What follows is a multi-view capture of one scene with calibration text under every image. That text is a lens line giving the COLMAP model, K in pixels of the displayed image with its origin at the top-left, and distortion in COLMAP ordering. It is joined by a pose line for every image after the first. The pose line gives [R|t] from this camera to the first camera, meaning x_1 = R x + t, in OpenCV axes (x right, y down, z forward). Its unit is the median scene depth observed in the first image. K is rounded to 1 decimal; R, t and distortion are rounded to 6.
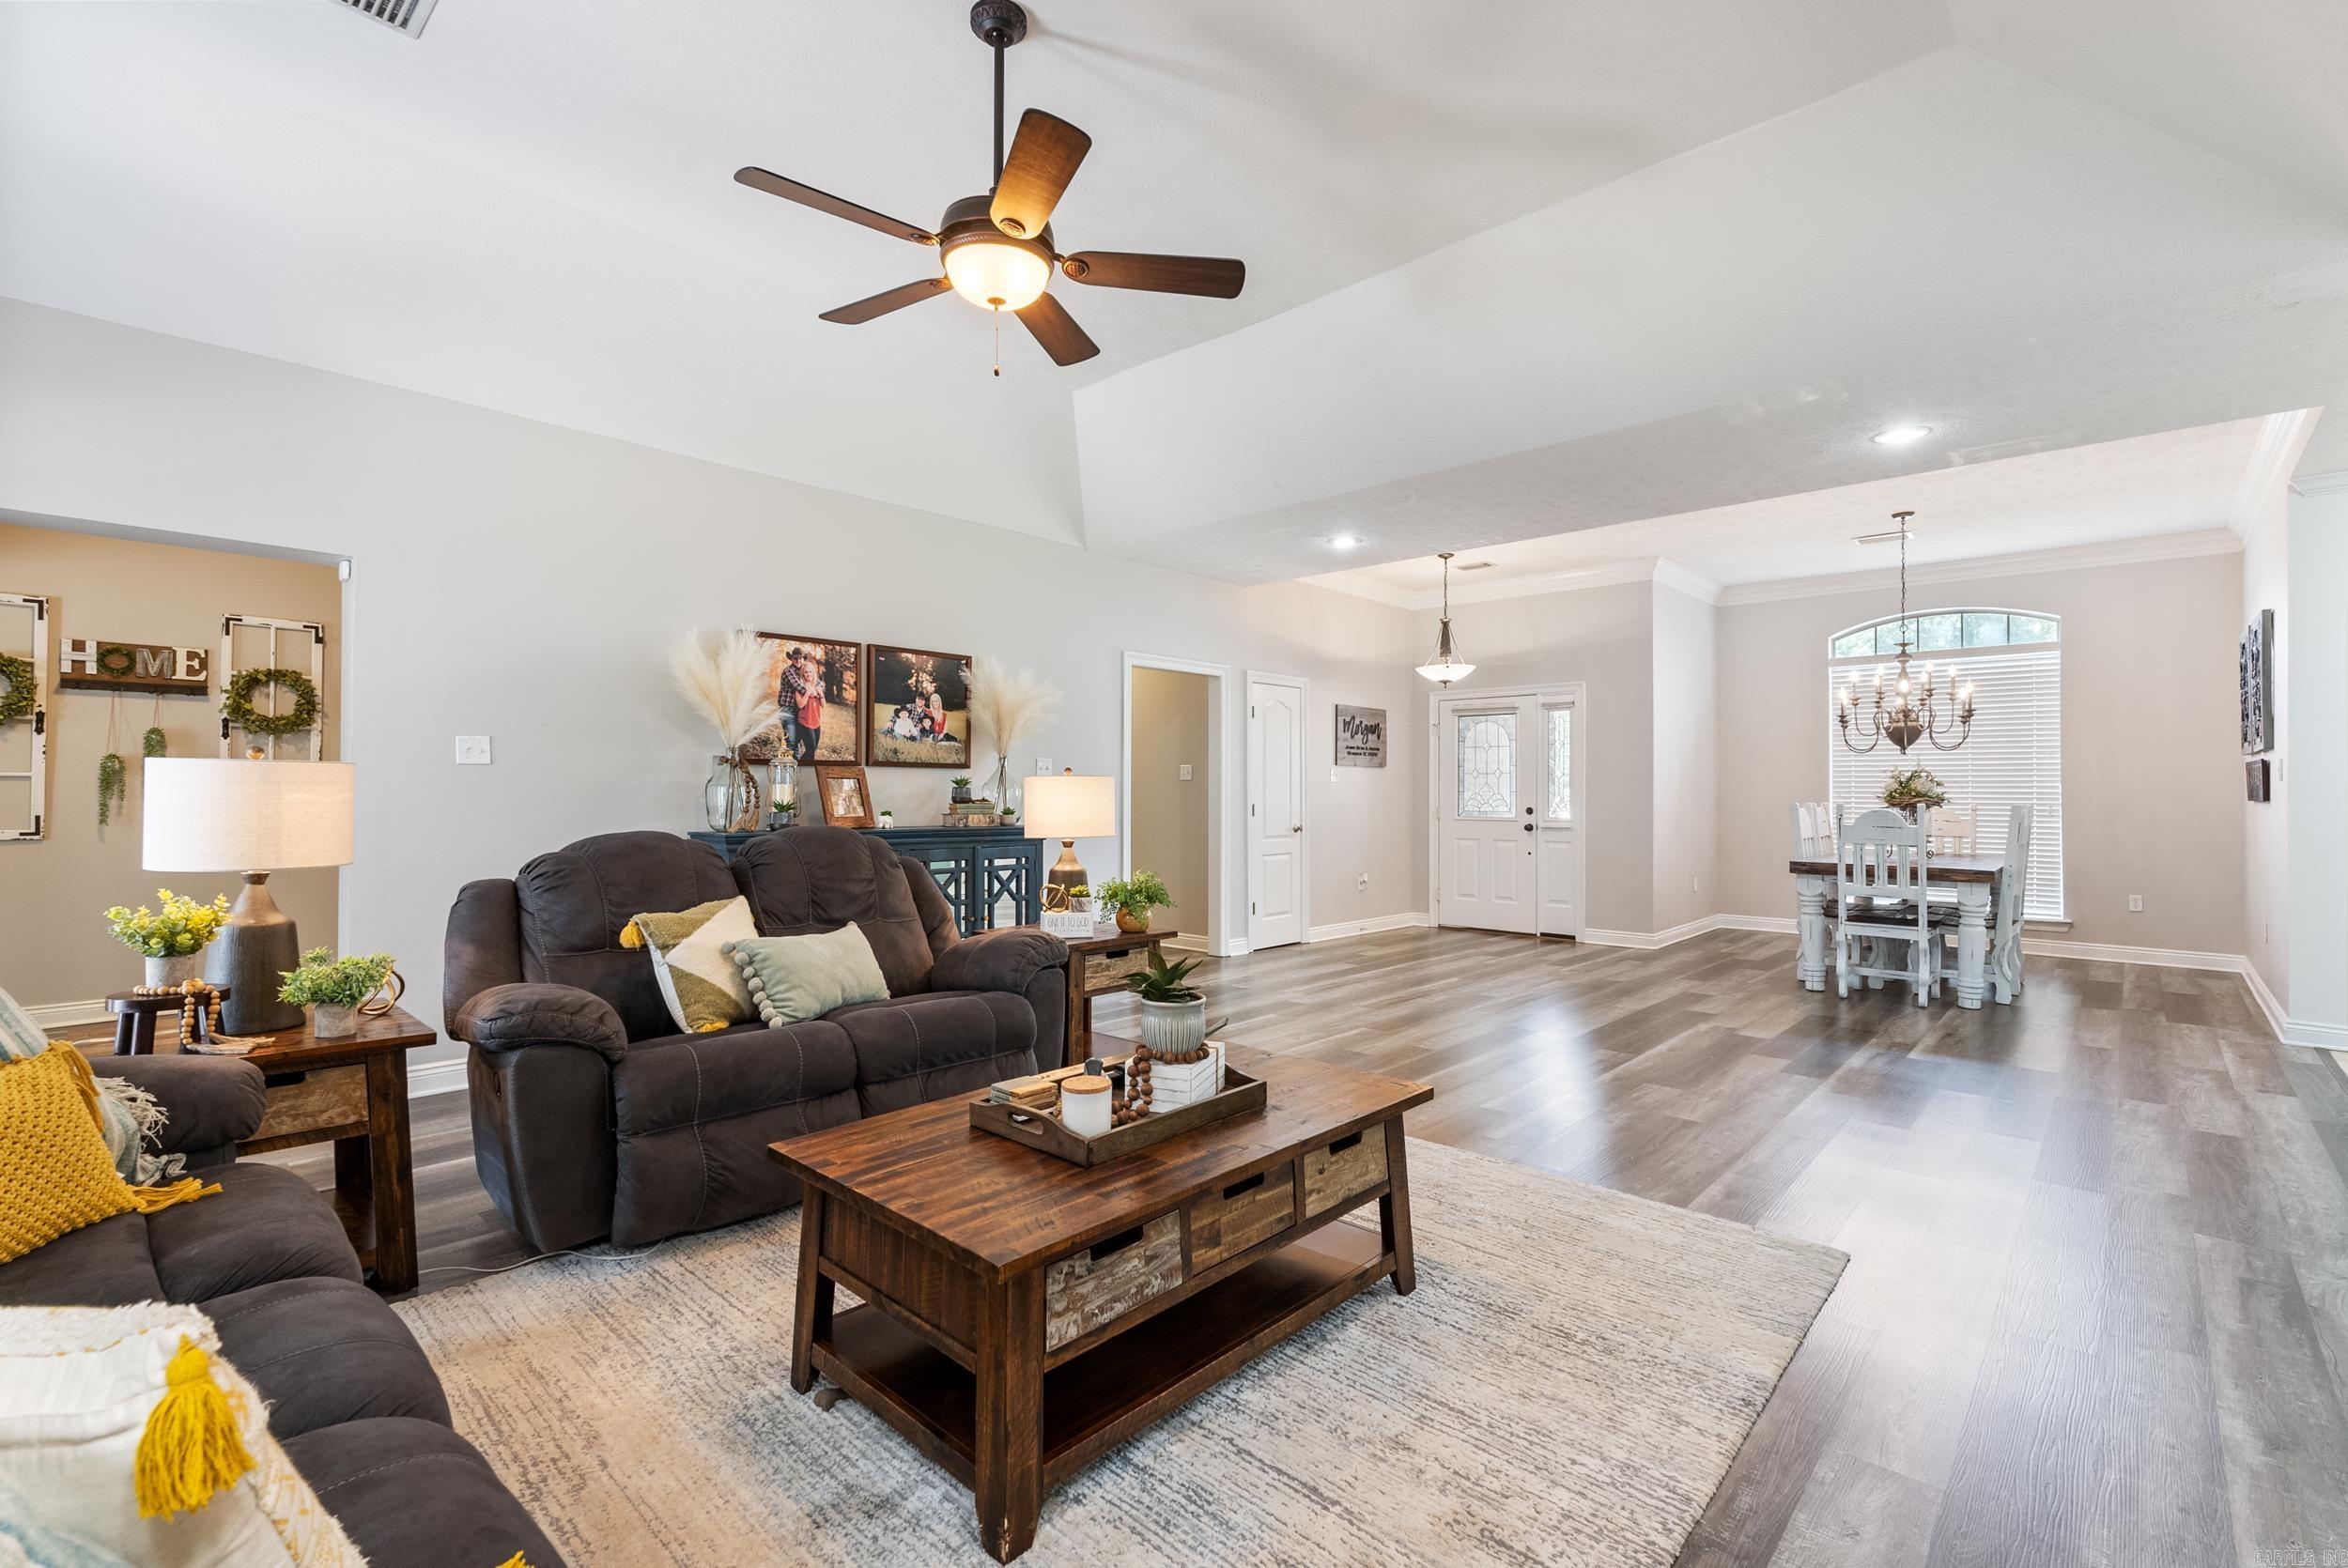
lens RADIAL K [[1022.7, 0, 1156.1], [0, 1022.7, 783.6], [0, 0, 1]] dist [0.000169, 0.000090]
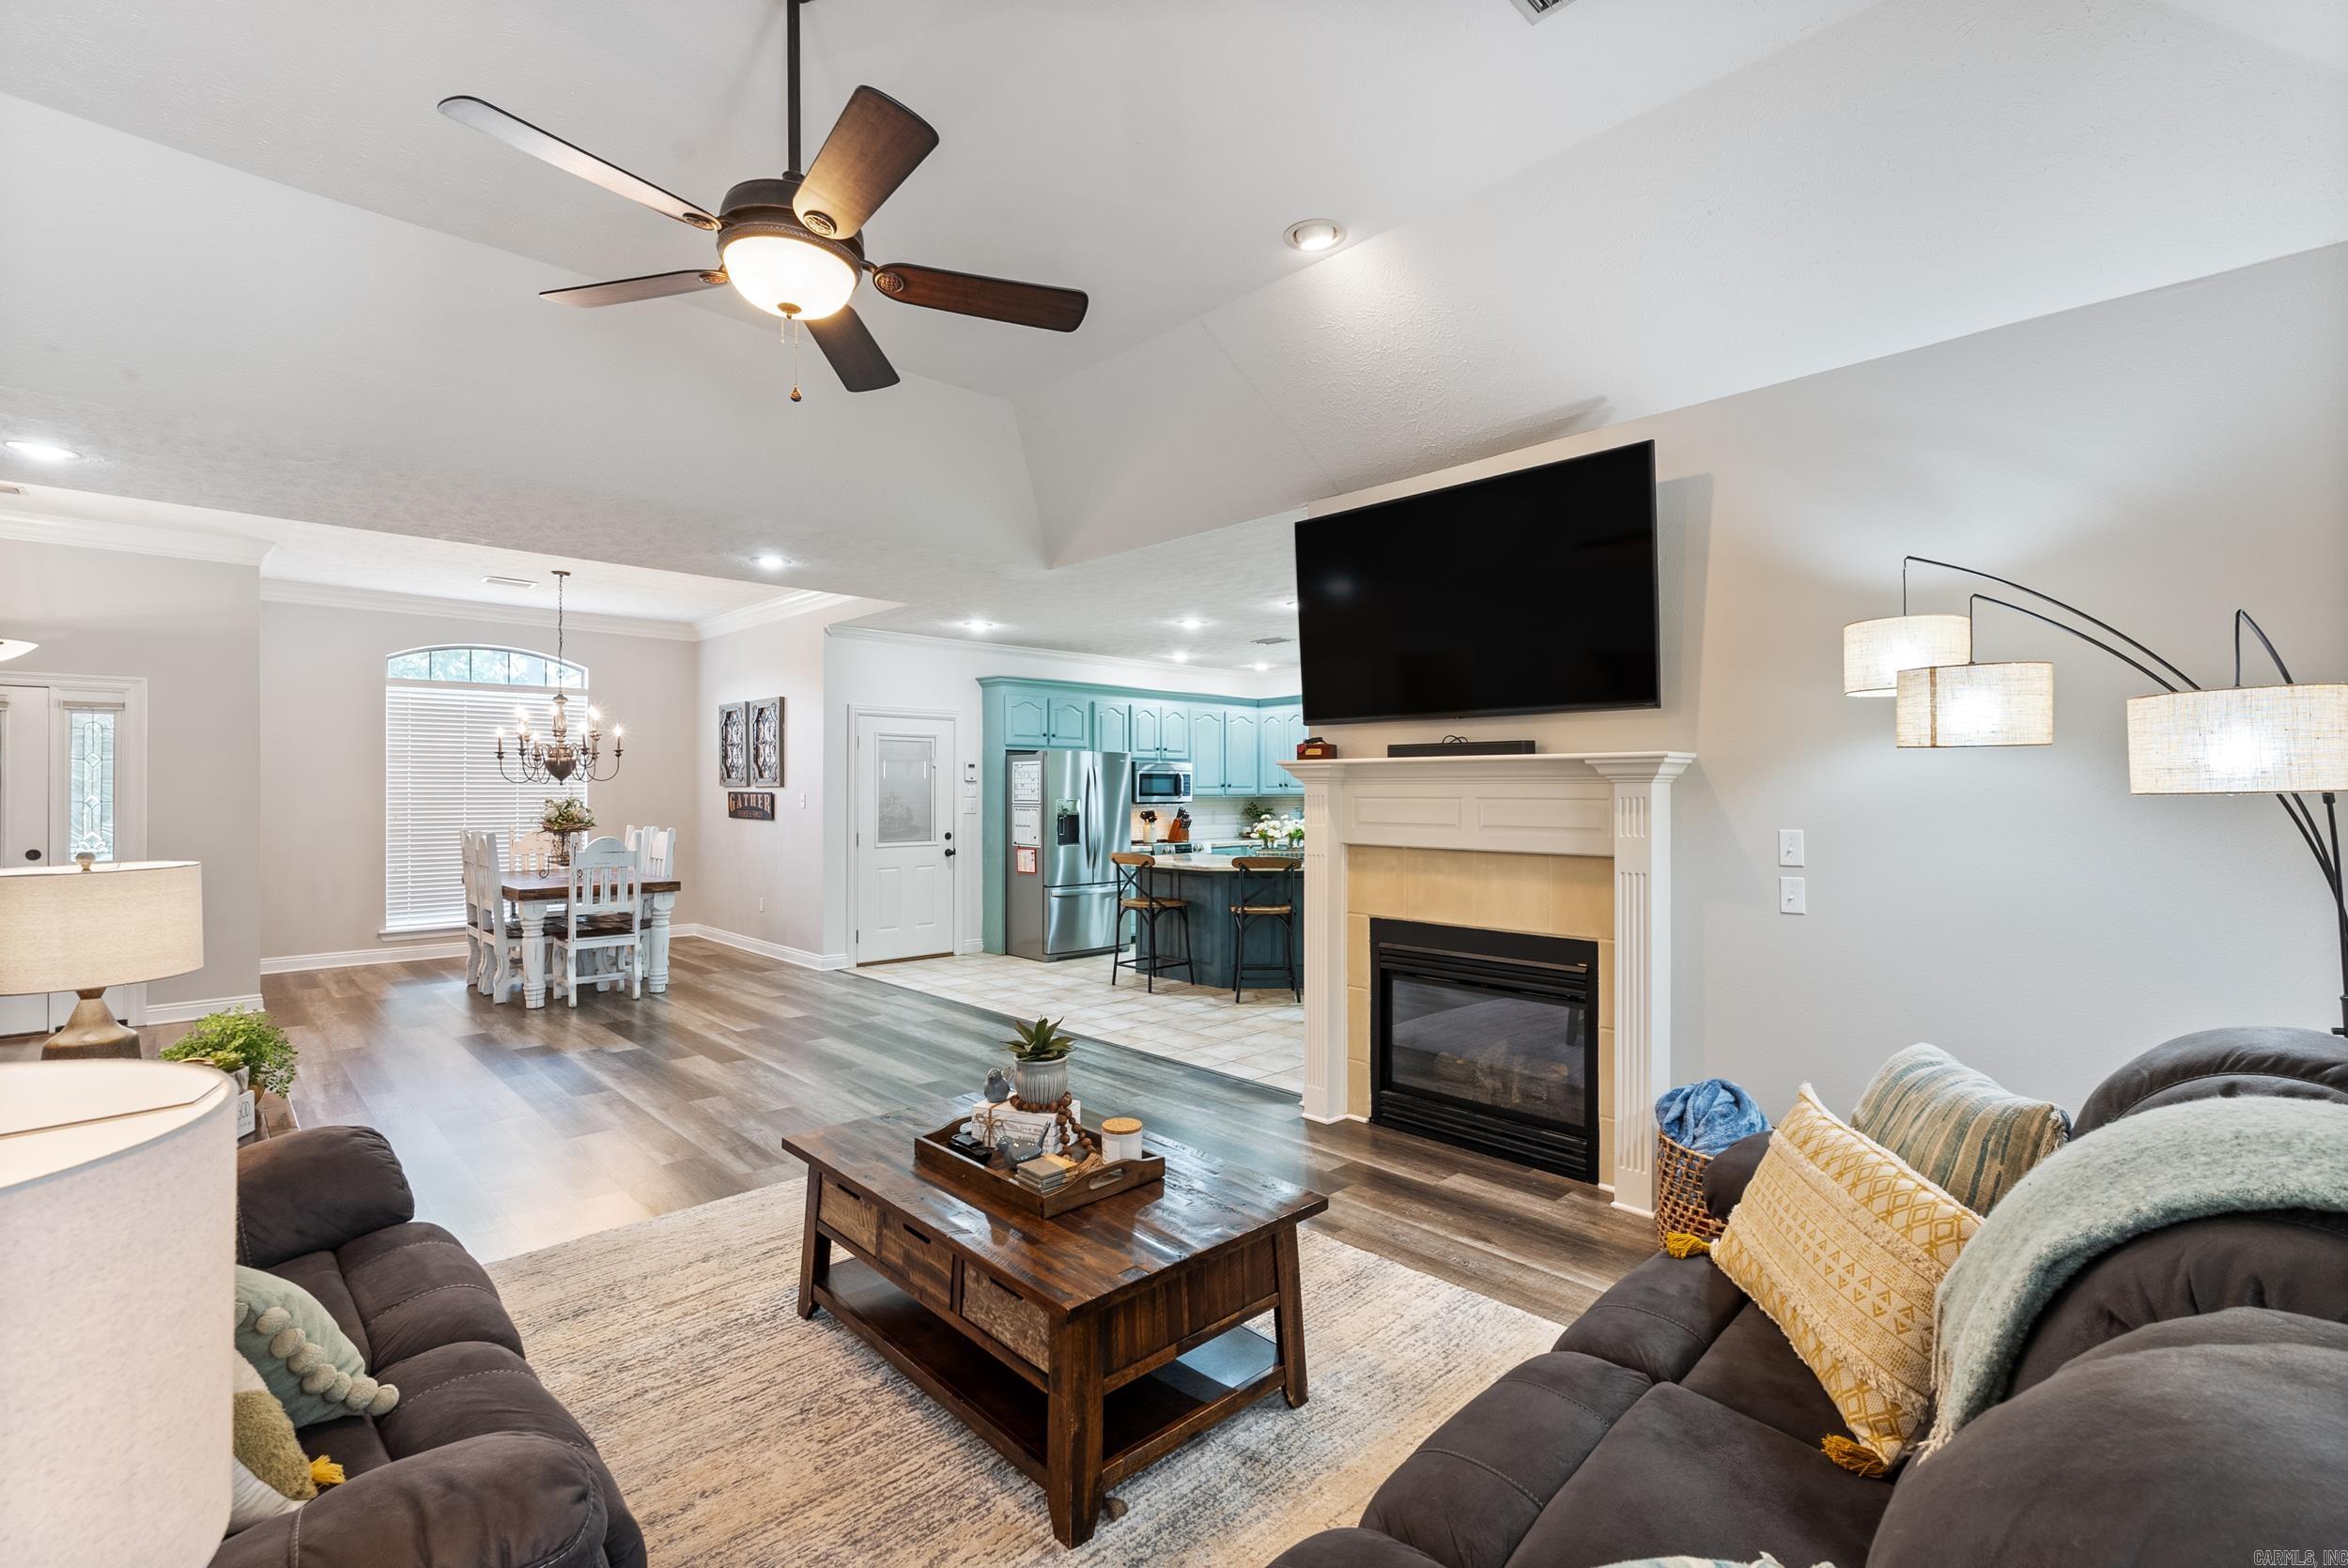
lens RADIAL K [[1050.4, 0, 1180.7], [0, 1050.4, 788.6], [0, 0, 1]] dist [-0.002914, 0.000179]
pose [[0.040025, -0.005324, 0.999184, -0.620161], [-0.008852, 0.999945, 0.005683, -0.057245], [-0.999159, -0.009072, 0.039976, 0.408048]]
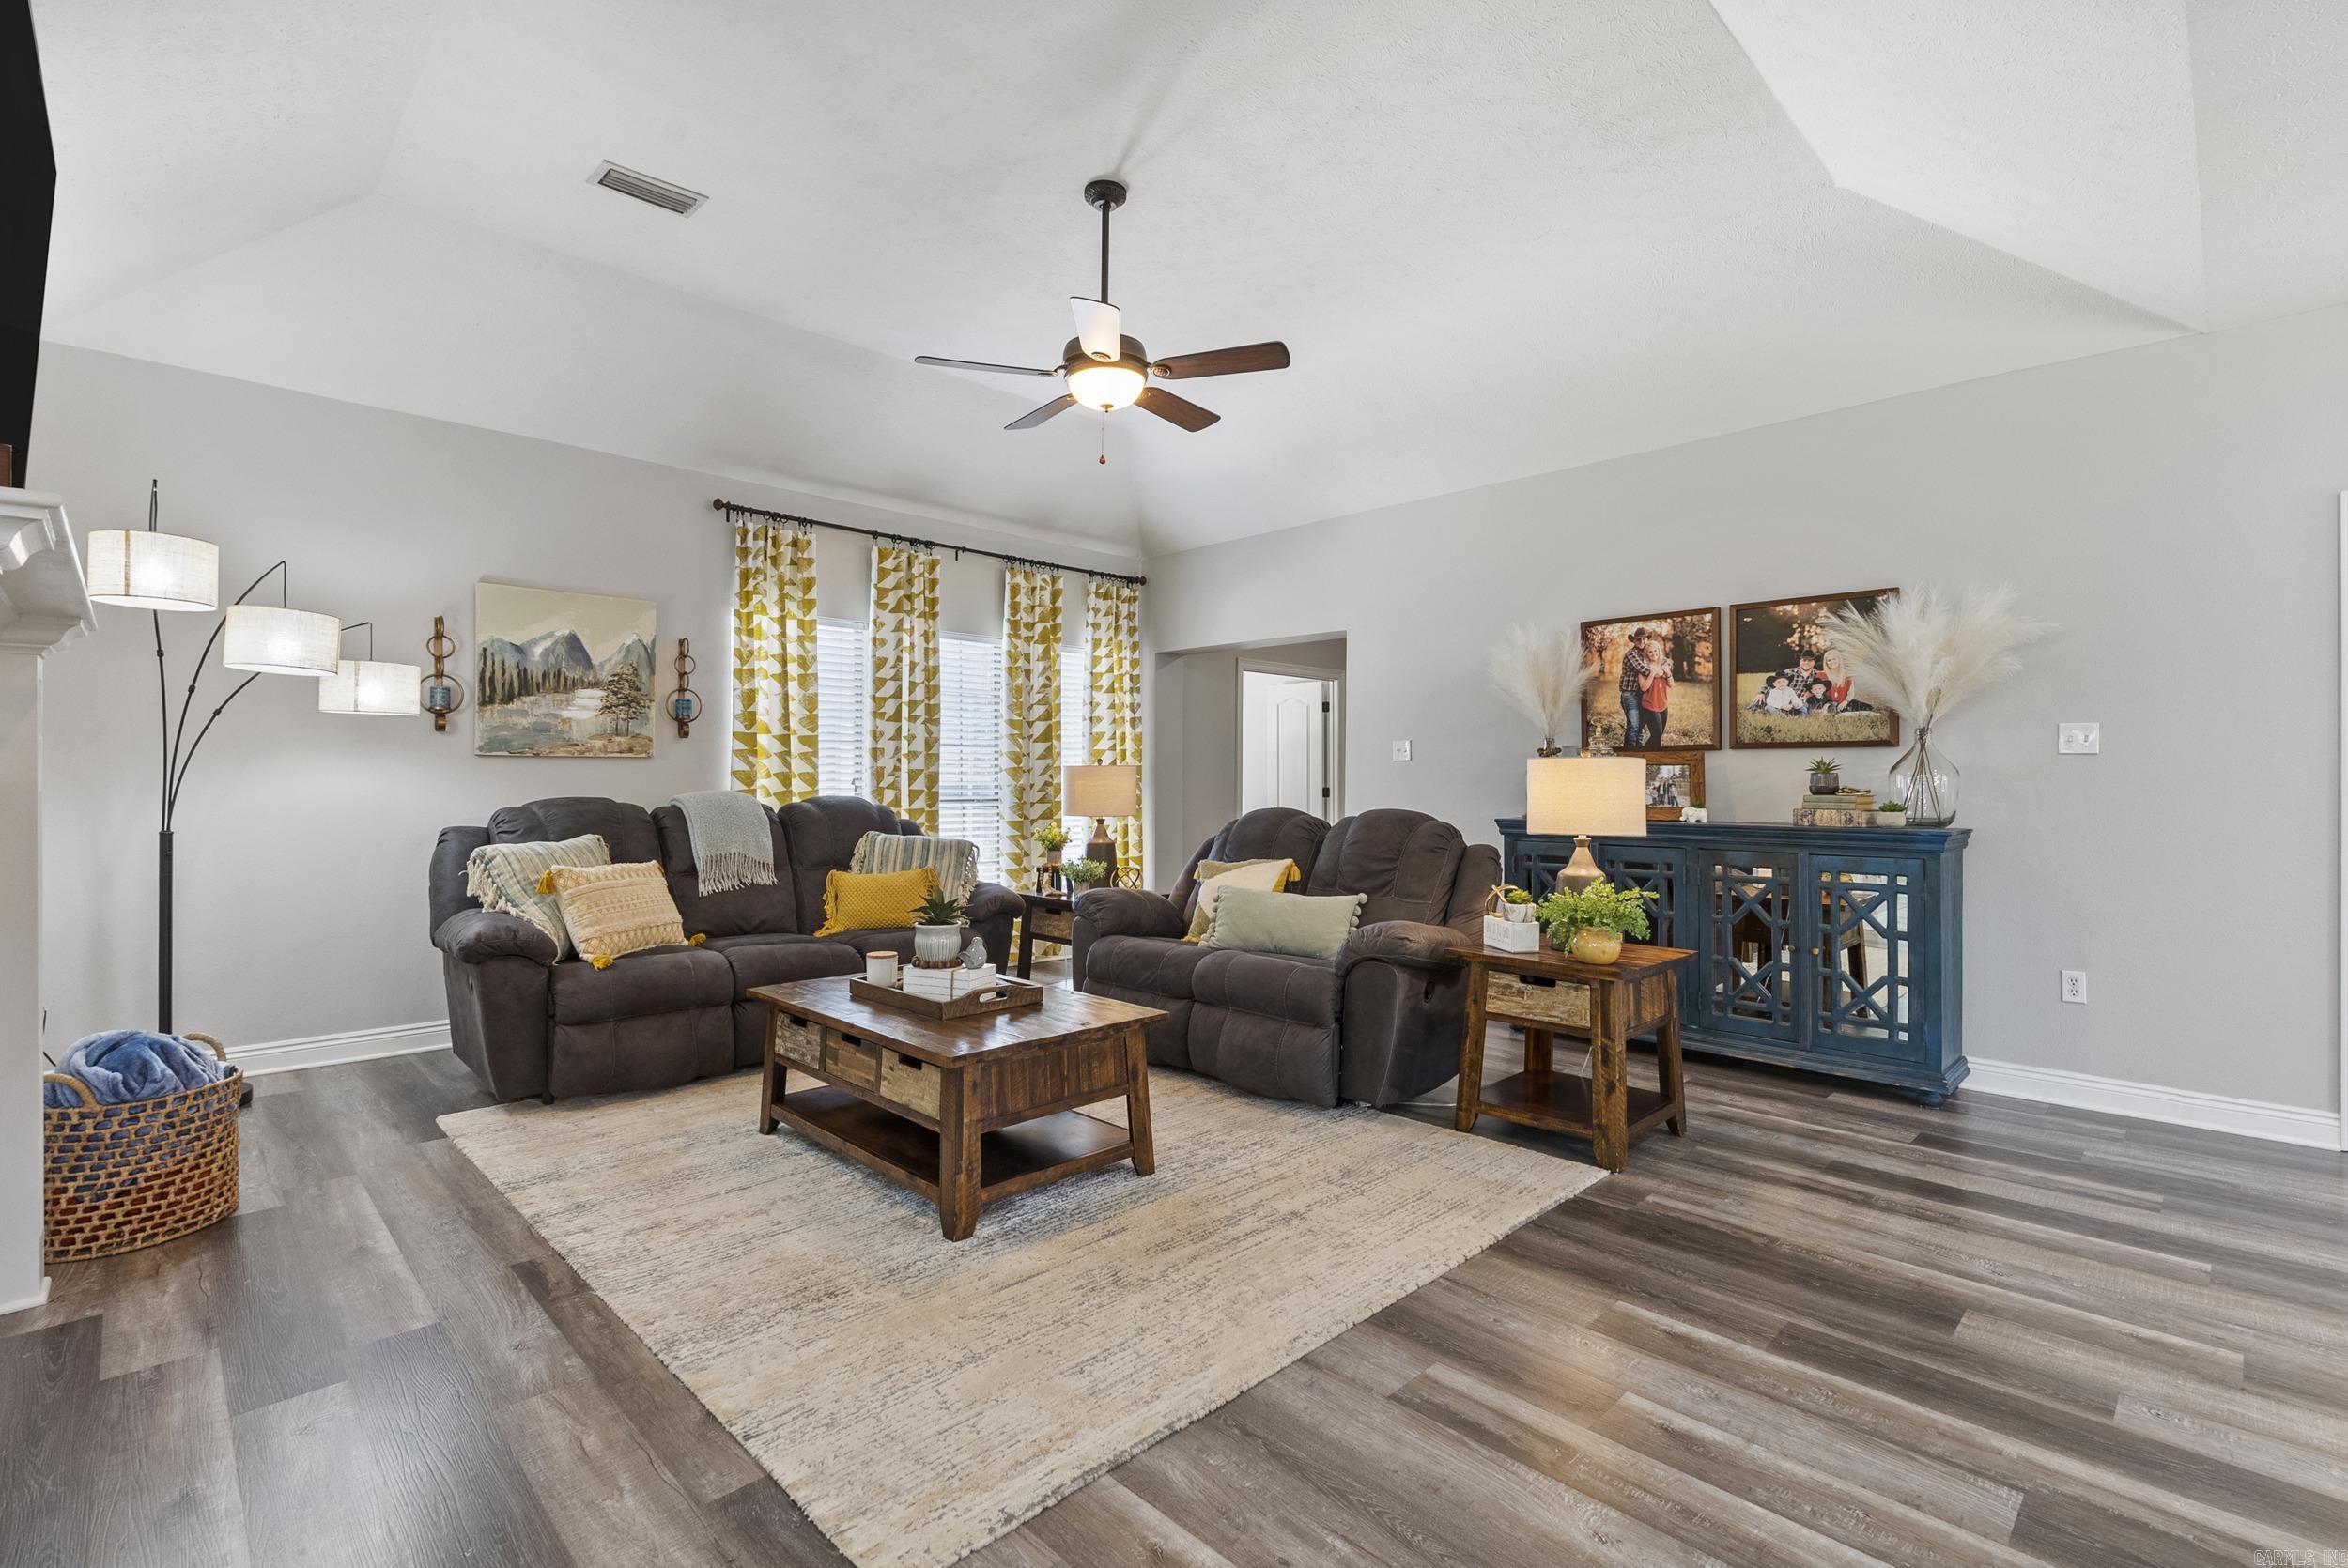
lens RADIAL K [[1070.8, 0, 1203.2], [0, 1070.8, 784.0], [0, 0, 1]] dist [-0.001082, -0.000150]
pose [[-0.018367, 0.000241, -0.999831, 0.750255], [0.008097, 0.999967, 0.000092, 0.009904], [0.999799, -0.008094, -0.018369, 0.705864]]
